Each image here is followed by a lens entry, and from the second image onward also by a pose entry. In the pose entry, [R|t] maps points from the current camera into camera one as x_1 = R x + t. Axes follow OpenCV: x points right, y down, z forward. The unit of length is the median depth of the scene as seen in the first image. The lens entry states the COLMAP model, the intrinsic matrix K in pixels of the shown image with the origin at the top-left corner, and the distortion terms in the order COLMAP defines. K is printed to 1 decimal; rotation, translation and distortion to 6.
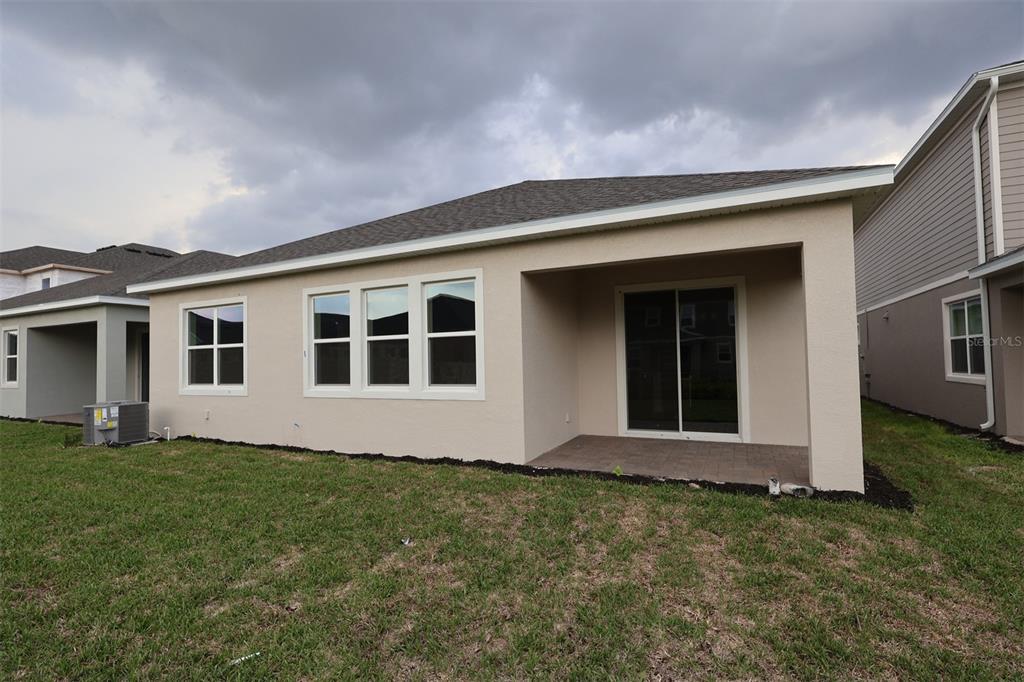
lens RADIAL K [[477.1, 0, 513.1], [0, 477.1, 344.0], [0, 0, 1]] dist [-0.002534, 0.000234]
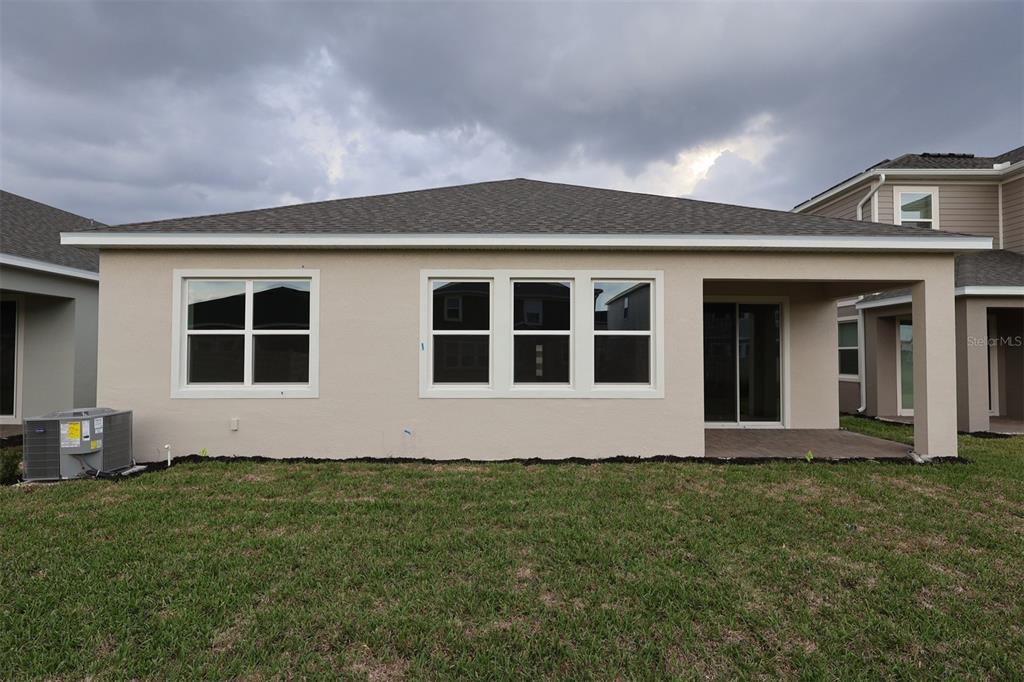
lens RADIAL K [[472.8, 0, 511.9], [0, 472.8, 347.0], [0, 0, 1]] dist [-0.003723, -0.000390]
pose [[0.899281, 0.030797, 0.436285, -0.643180], [-0.035401, 0.999370, 0.002425, 0.012901], [-0.435935, -0.017626, 0.899805, 0.175286]]
